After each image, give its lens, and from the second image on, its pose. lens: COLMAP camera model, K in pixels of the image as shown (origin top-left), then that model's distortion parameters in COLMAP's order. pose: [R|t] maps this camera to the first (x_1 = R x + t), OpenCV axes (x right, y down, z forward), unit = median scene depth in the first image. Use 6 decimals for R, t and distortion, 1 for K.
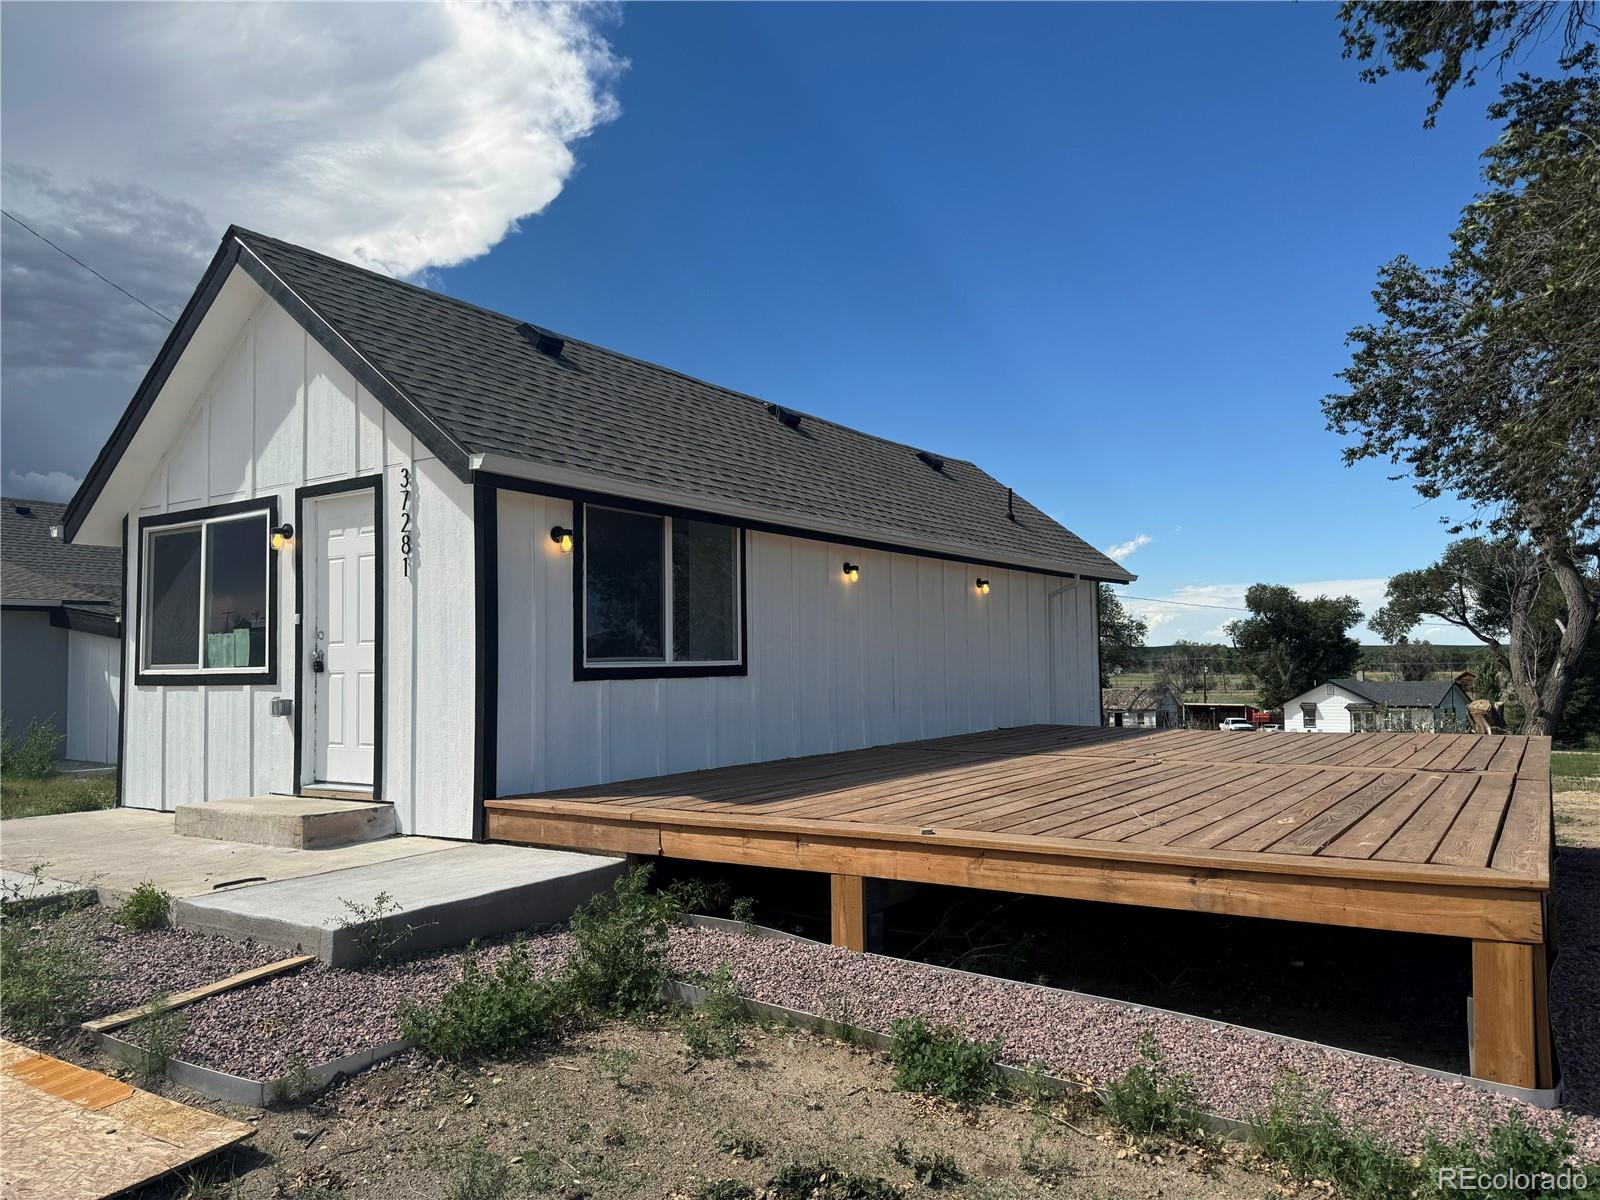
lens RADIAL K [[1110.9, 0, 800.0], [0, 1110.9, 600.0], [0, 0, 1]] dist [0.110088, -0.111873]
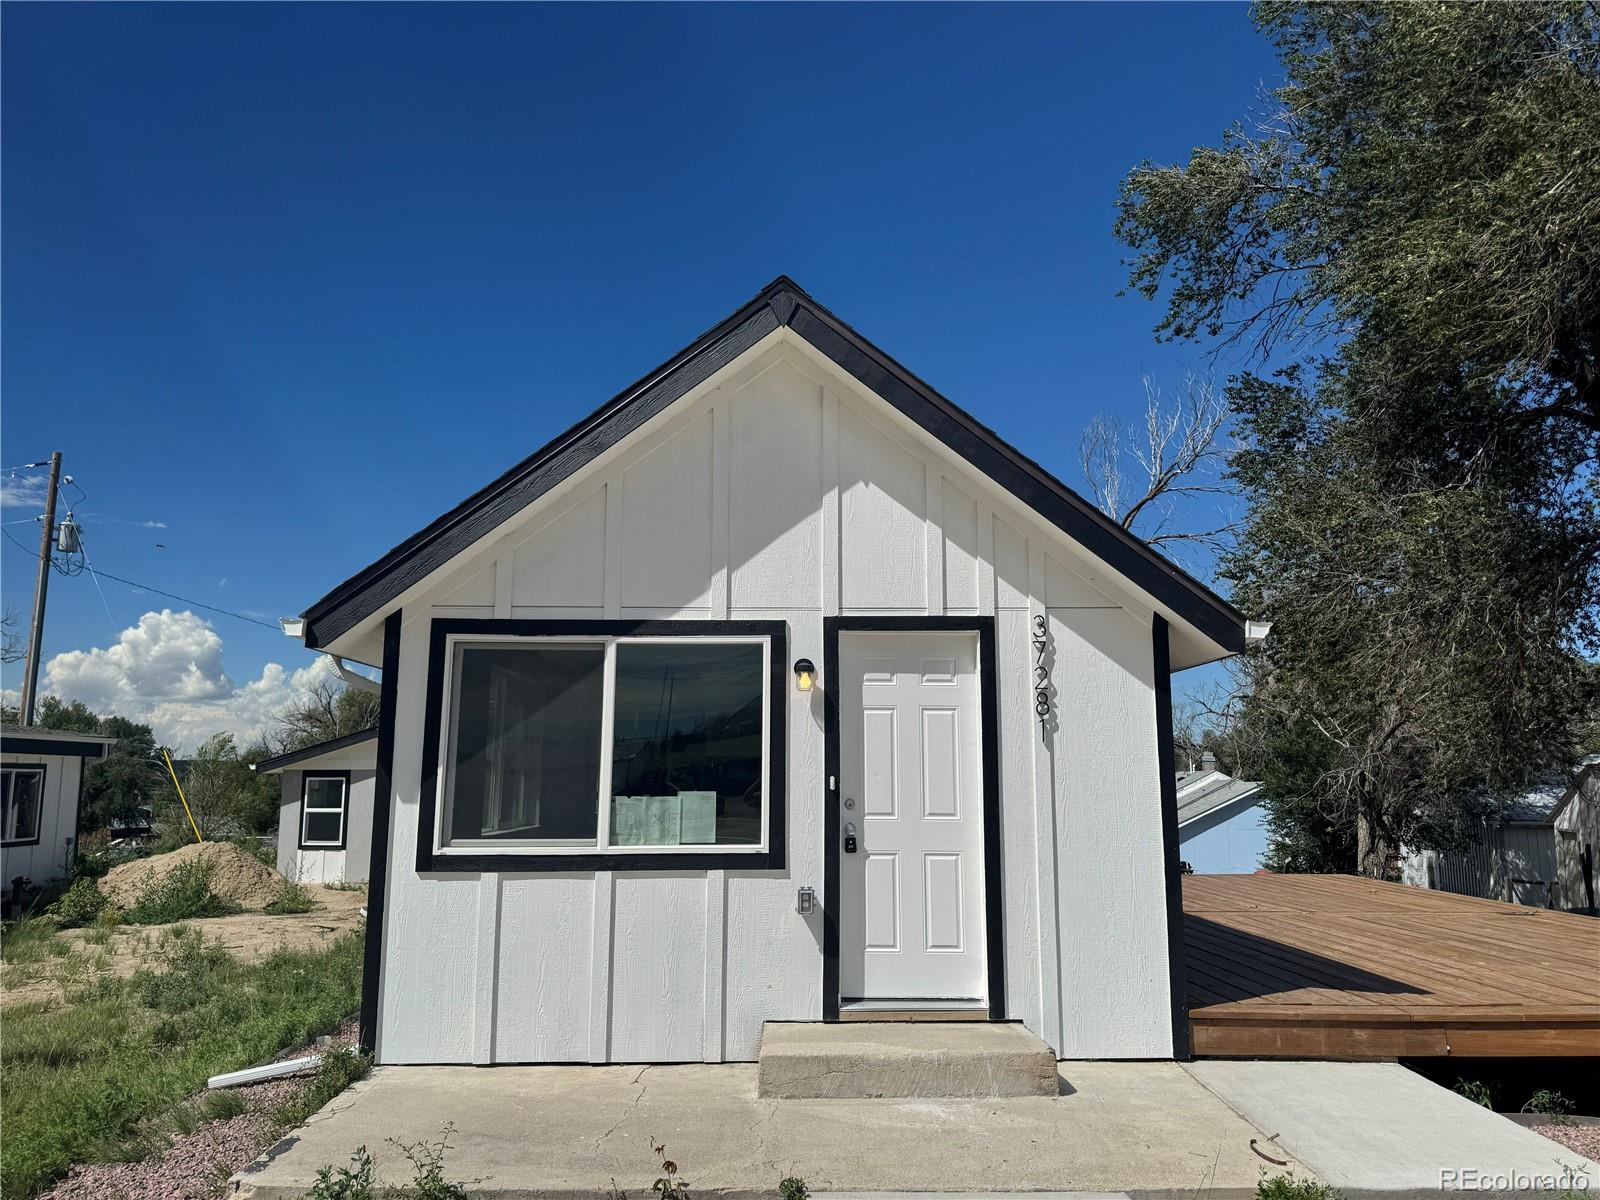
lens RADIAL K [[1110.9, 0, 800.0], [0, 1110.9, 600.0], [0, 0, 1]] dist [0.110088, -0.111873]
pose [[0.811382, 0.113688, 0.573353, -0.914076], [-0.047002, 0.990416, -0.129871, -0.007314], [-0.582623, 0.078426, 0.808950, 0.375540]]
